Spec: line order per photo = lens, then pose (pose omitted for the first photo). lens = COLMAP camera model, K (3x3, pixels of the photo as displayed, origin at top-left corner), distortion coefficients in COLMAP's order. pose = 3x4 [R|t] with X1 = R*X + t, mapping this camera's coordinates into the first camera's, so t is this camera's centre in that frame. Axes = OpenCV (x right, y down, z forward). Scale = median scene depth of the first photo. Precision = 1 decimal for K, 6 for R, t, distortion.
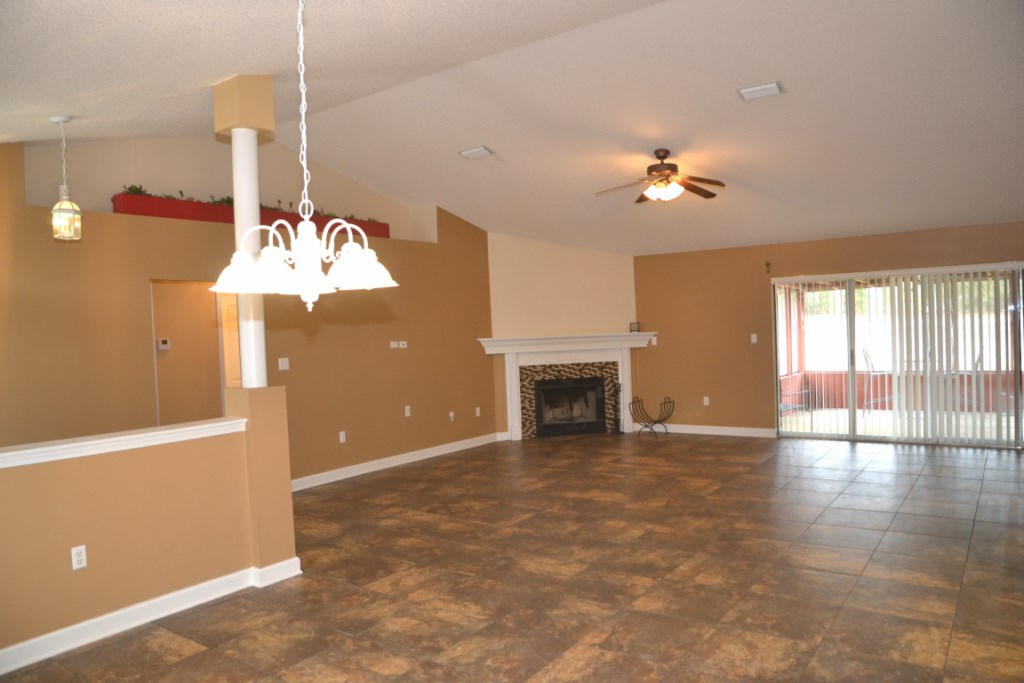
lens RADIAL K [[719.7, 0, 512.0], [0, 719.7, 341.5], [0, 0, 1]] dist [-0.120094, 0.086388]
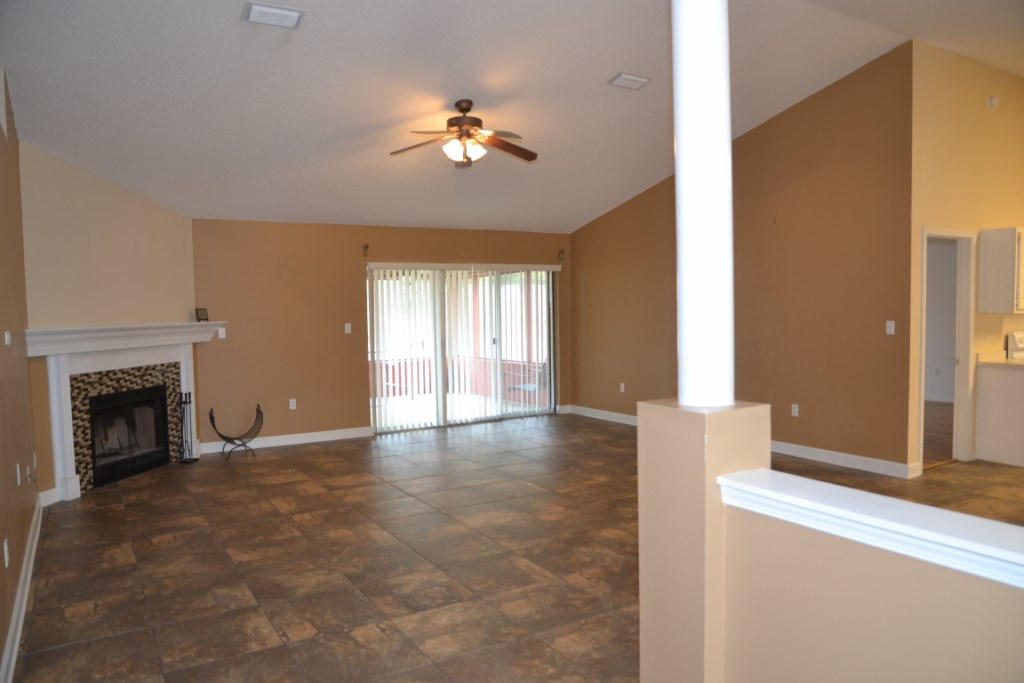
lens RADIAL K [[719.7, 0, 512.0], [0, 719.7, 341.5], [0, 0, 1]] dist [-0.120094, 0.086388]
pose [[0.382355, -0.014126, 0.923908, -0.678133], [0.019796, 0.999779, 0.007093, 0.015883], [-0.923804, 0.015578, 0.382550, 0.765719]]
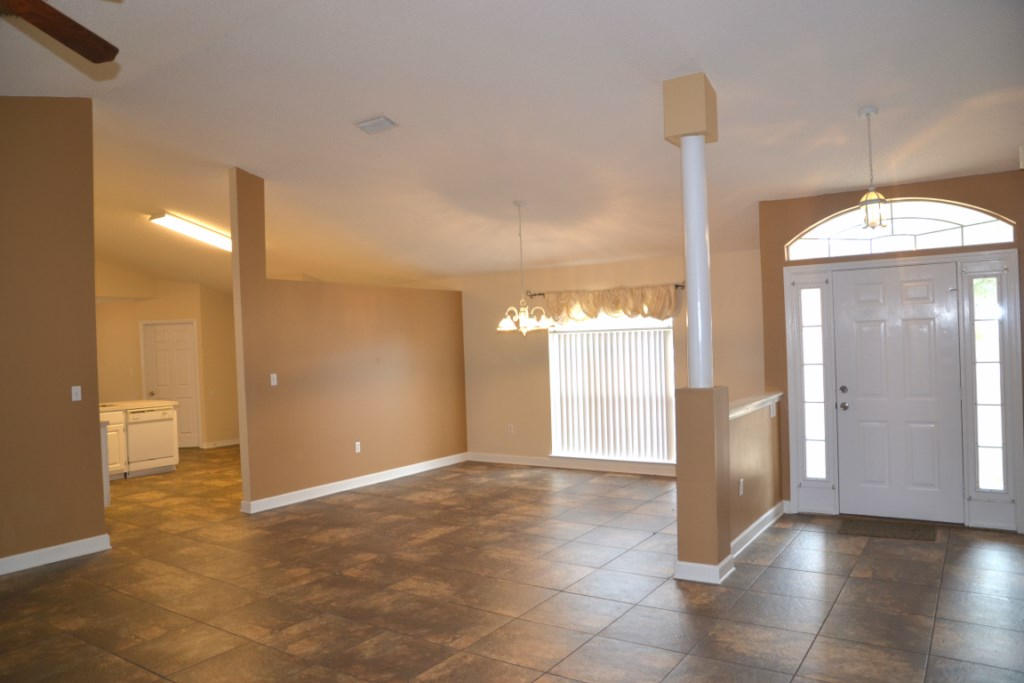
lens RADIAL K [[719.7, 0, 512.0], [0, 719.7, 341.5], [0, 0, 1]] dist [-0.120094, 0.086388]
pose [[-0.996673, 0.074849, -0.032249, -0.051754], [0.074215, 0.997033, 0.020431, -0.033888], [0.033683, 0.017969, -0.999271, 1.640680]]
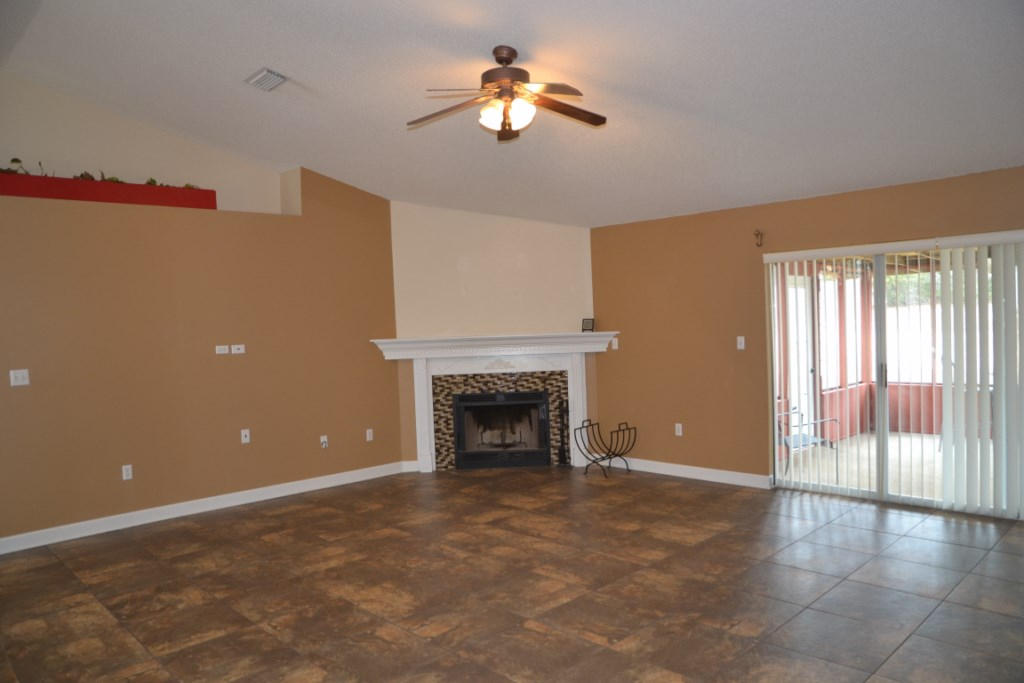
lens RADIAL K [[719.7, 0, 512.0], [0, 719.7, 341.5], [0, 0, 1]] dist [-0.120094, 0.086388]
pose [[0.984280, 0.007724, -0.176445, 0.401450], [-0.004921, 0.999855, 0.016318, -0.026084], [0.176545, -0.015193, 0.984175, 0.468153]]
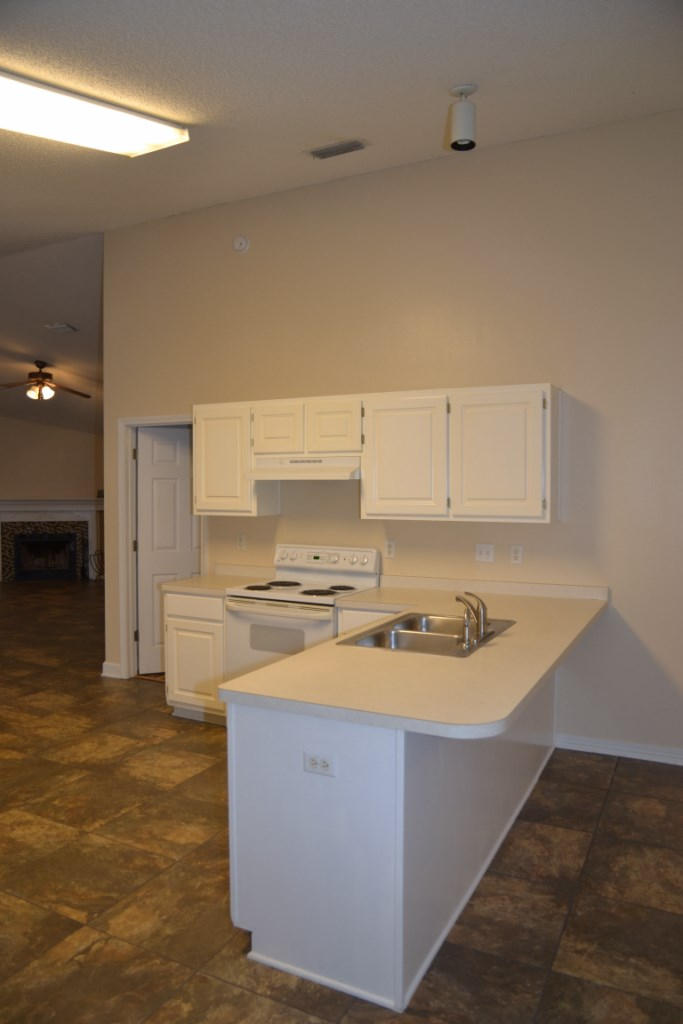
lens RADIAL K [[719.7, 0, 344.5], [0, 719.7, 517.9], [0, 0, 1]] dist [-0.120094, 0.086388]
pose [[0.986885, 0.038564, 0.156751, 0.703435], [-0.041073, 0.999074, 0.012799, -0.020936], [-0.156112, -0.019069, 0.987555, -0.477724]]
